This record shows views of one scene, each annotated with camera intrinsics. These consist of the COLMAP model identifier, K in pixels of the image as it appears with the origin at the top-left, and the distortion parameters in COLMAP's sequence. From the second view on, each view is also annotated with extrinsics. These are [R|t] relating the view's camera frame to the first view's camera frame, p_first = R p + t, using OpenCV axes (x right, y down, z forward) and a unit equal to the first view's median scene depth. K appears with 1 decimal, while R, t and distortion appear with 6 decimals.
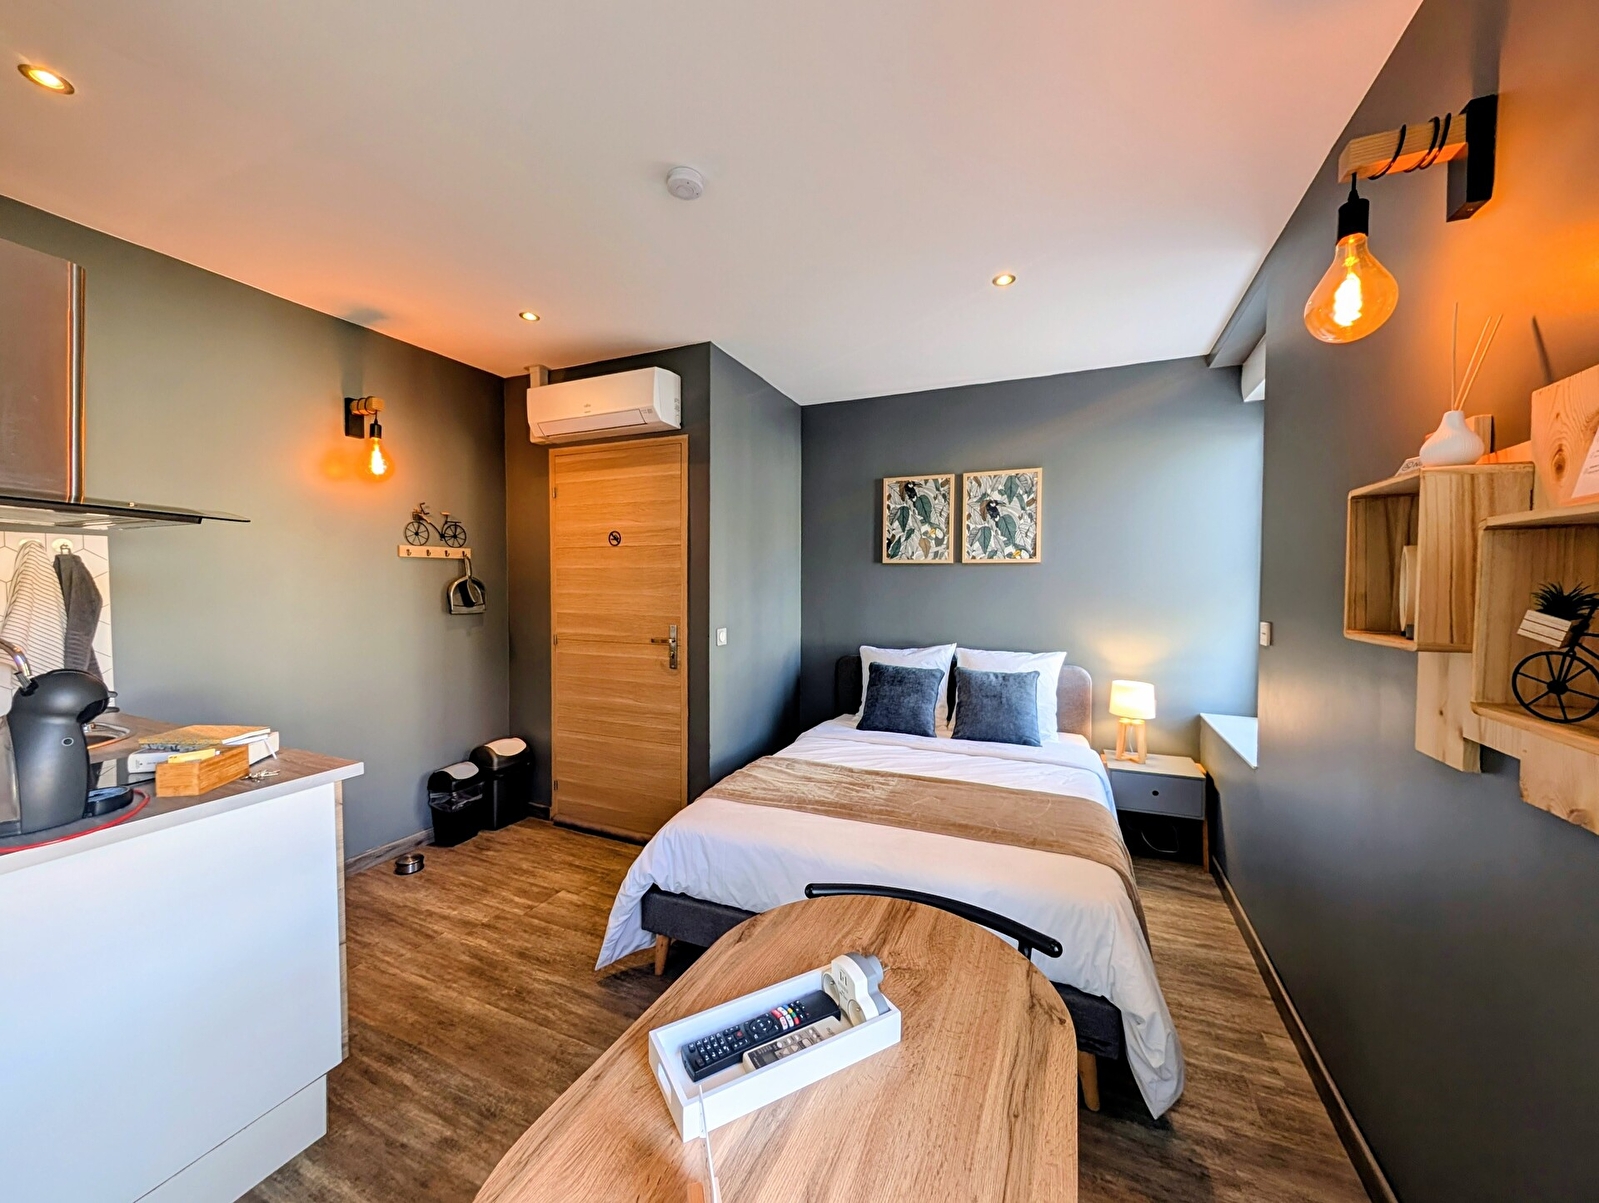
lens RADIAL K [[614.3, 0, 795.7], [0, 614.3, 592.9], [0, 0, 1]] dist [-0.000612, -0.000016]
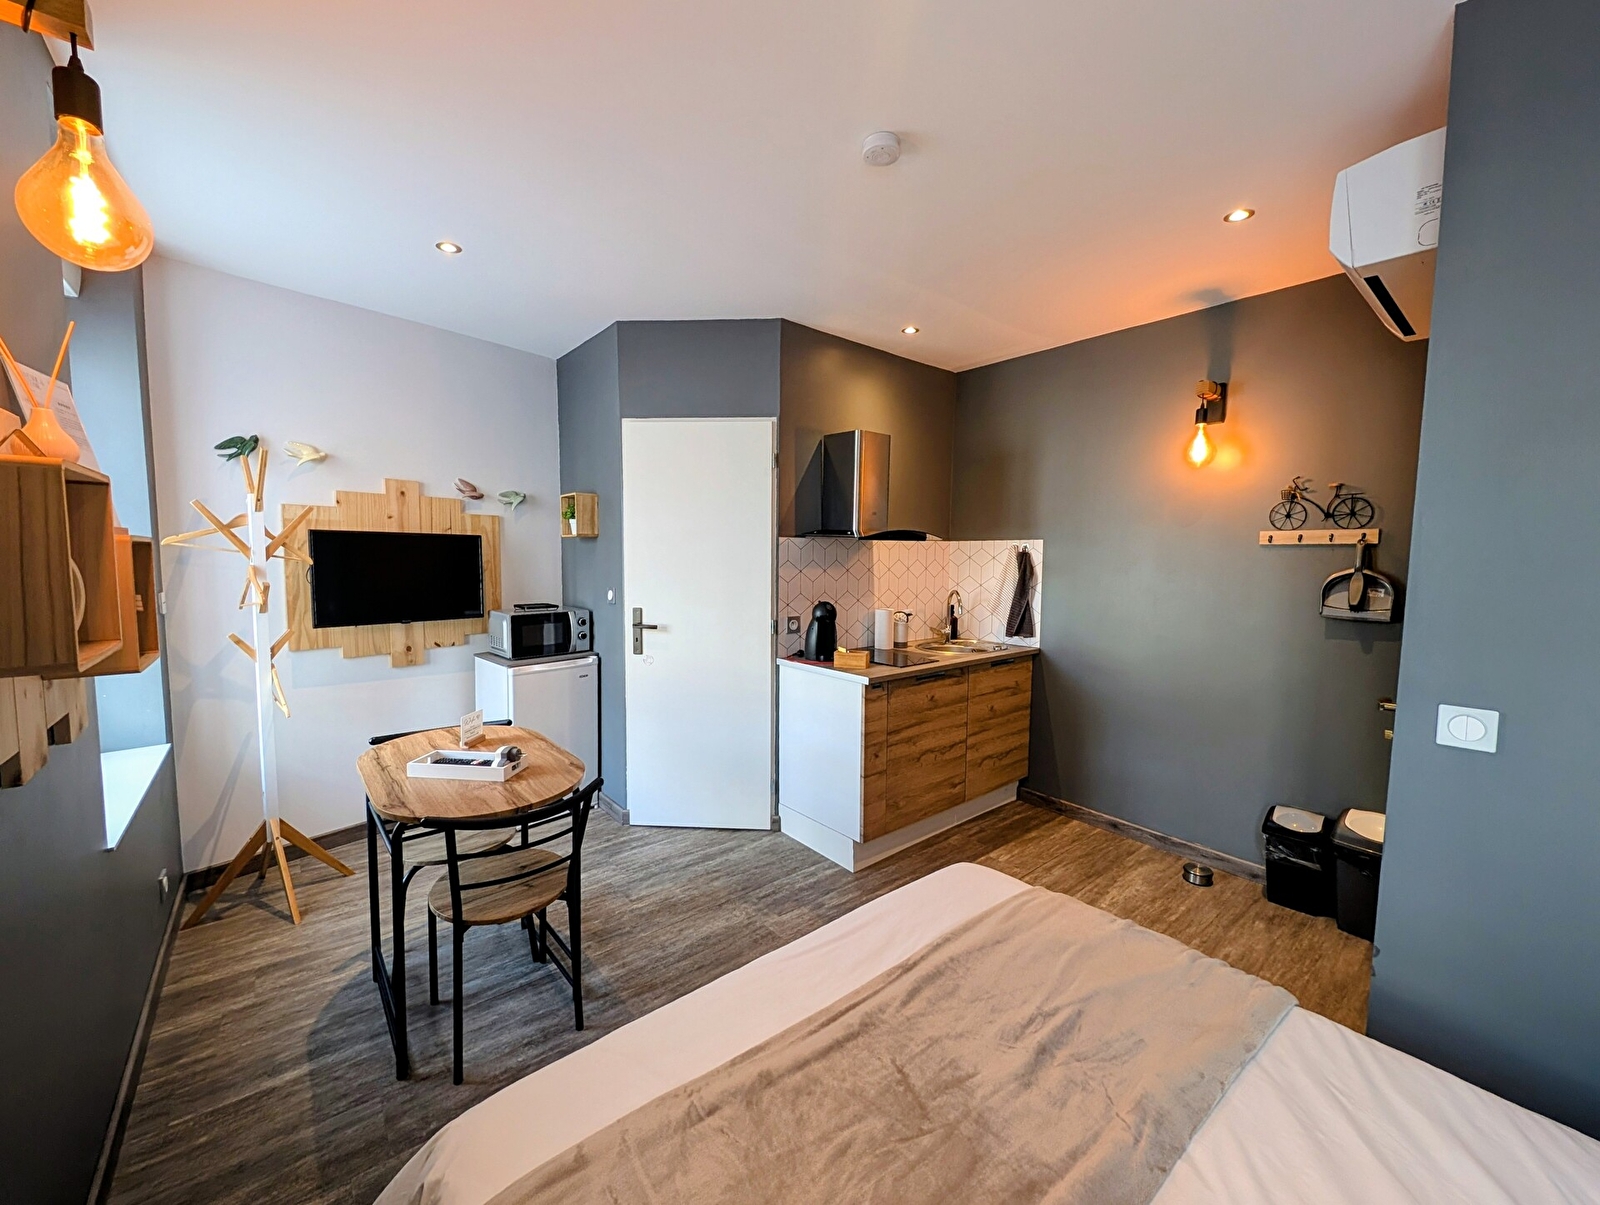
lens RADIAL K [[614.7, 0, 795.1], [0, 614.7, 599.5], [0, 0, 1]] dist [-0.000612, -0.000016]
pose [[-0.454018, 0.054773, -0.889307, 0.426626], [-0.033313, 0.996367, 0.078374, -0.026567], [0.890370, 0.065209, -0.450544, 0.784295]]
